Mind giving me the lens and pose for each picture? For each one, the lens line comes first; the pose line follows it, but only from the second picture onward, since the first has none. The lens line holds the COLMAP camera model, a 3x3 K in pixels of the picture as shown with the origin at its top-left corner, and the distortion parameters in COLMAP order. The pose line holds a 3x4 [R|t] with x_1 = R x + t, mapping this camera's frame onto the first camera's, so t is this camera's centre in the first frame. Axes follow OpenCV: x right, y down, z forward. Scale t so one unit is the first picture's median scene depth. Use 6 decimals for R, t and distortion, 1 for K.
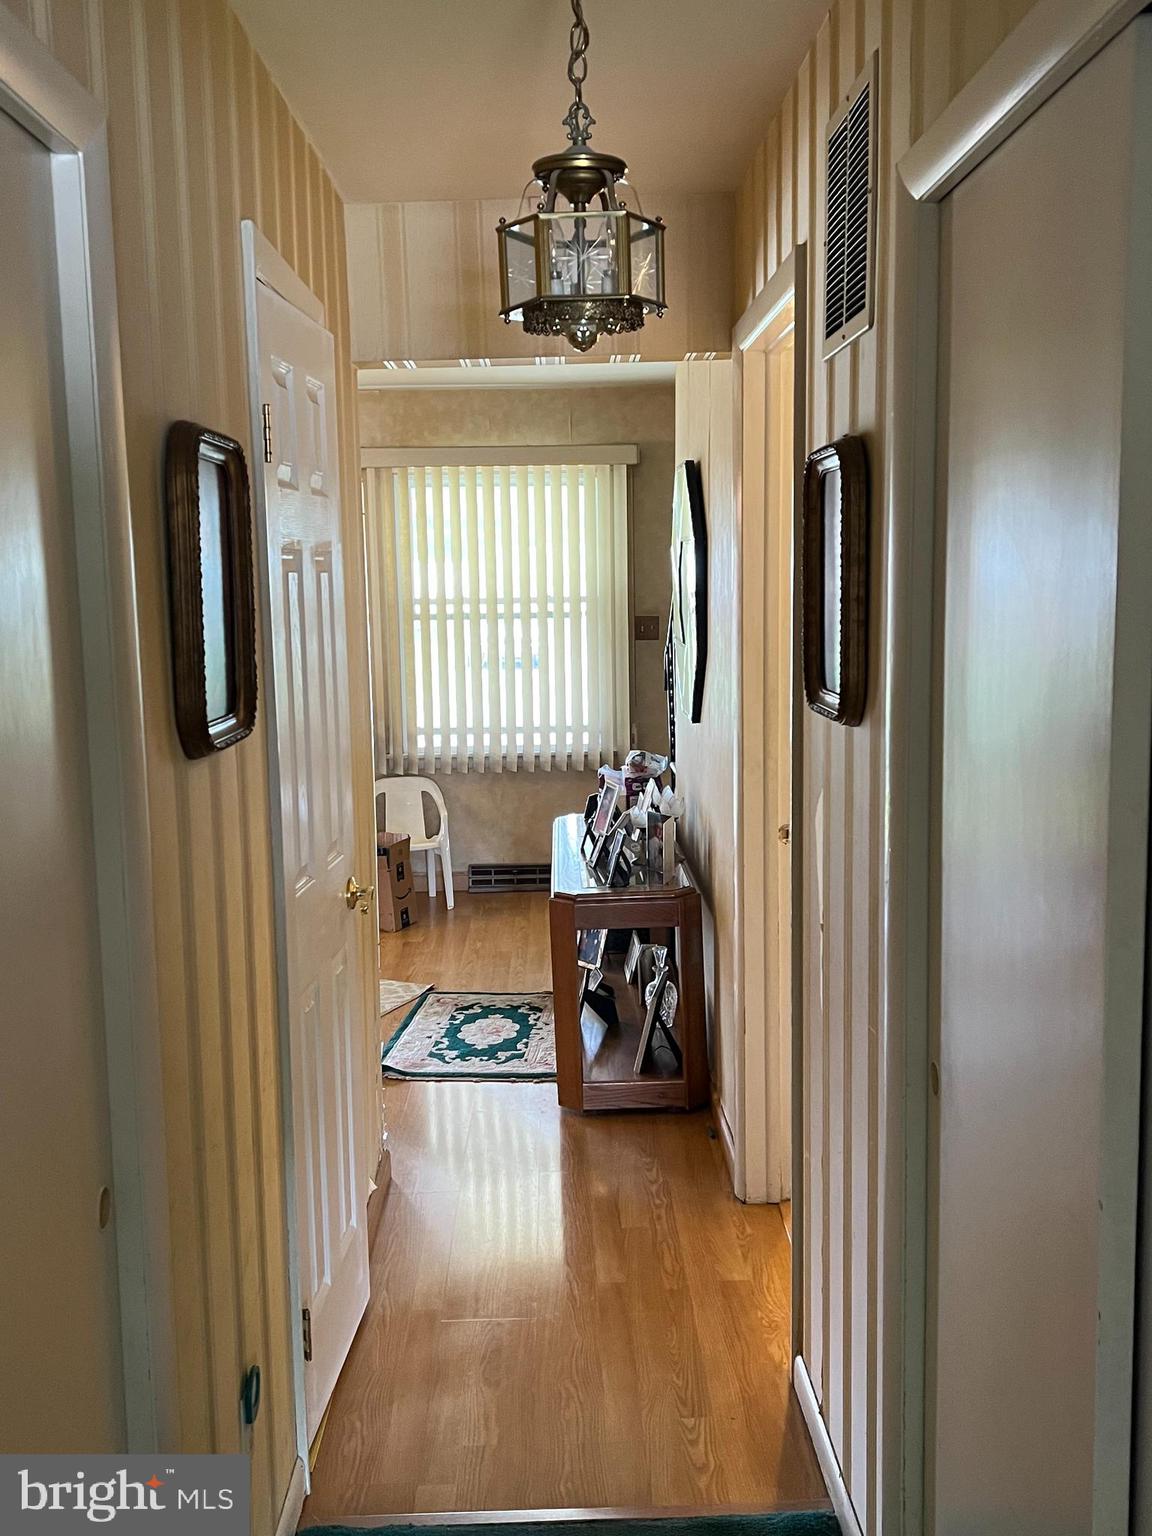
lens RADIAL K [[1450.7, 0, 576.0], [0, 1450.7, 768.0], [0, 0, 1]] dist [0.123336, -0.392842]
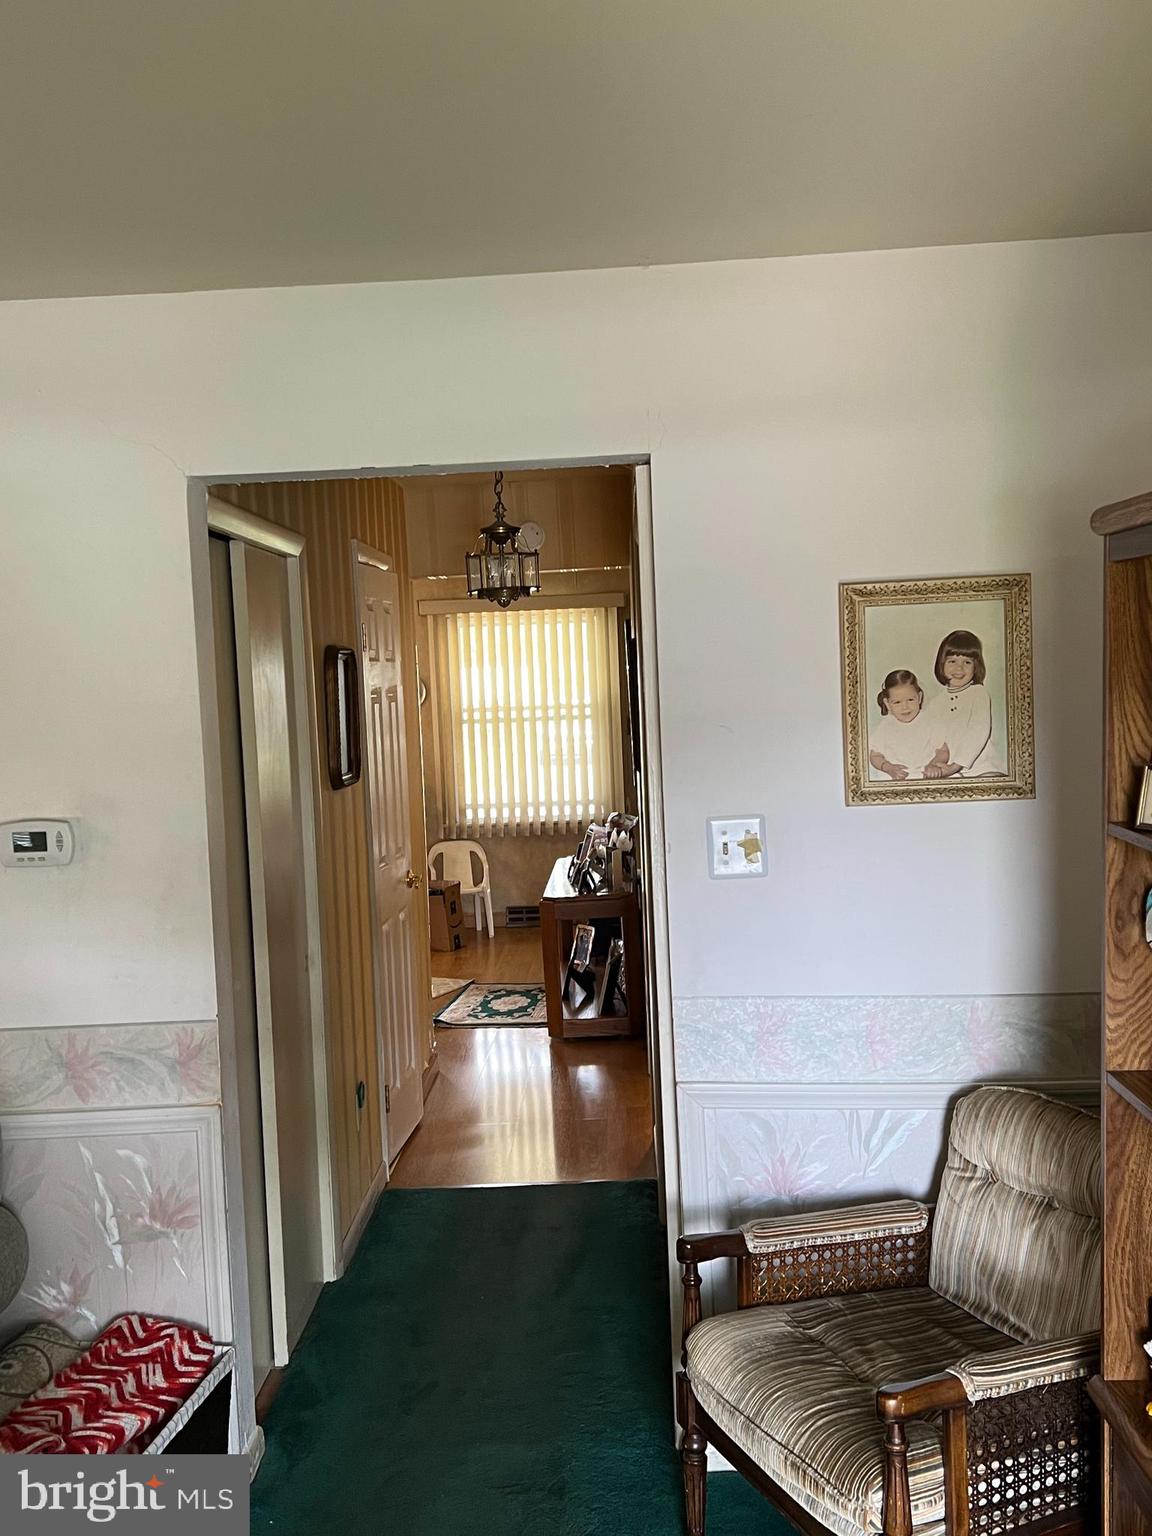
lens RADIAL K [[1491.5, 0, 576.0], [0, 1491.5, 768.0], [0, 0, 1]] dist [-0.005148, -0.001351]
pose [[0.998266, -0.020675, -0.055118, 0.086044], [0.016894, 0.997529, -0.068200, 0.043862], [0.056392, 0.067151, 0.996148, -0.461316]]
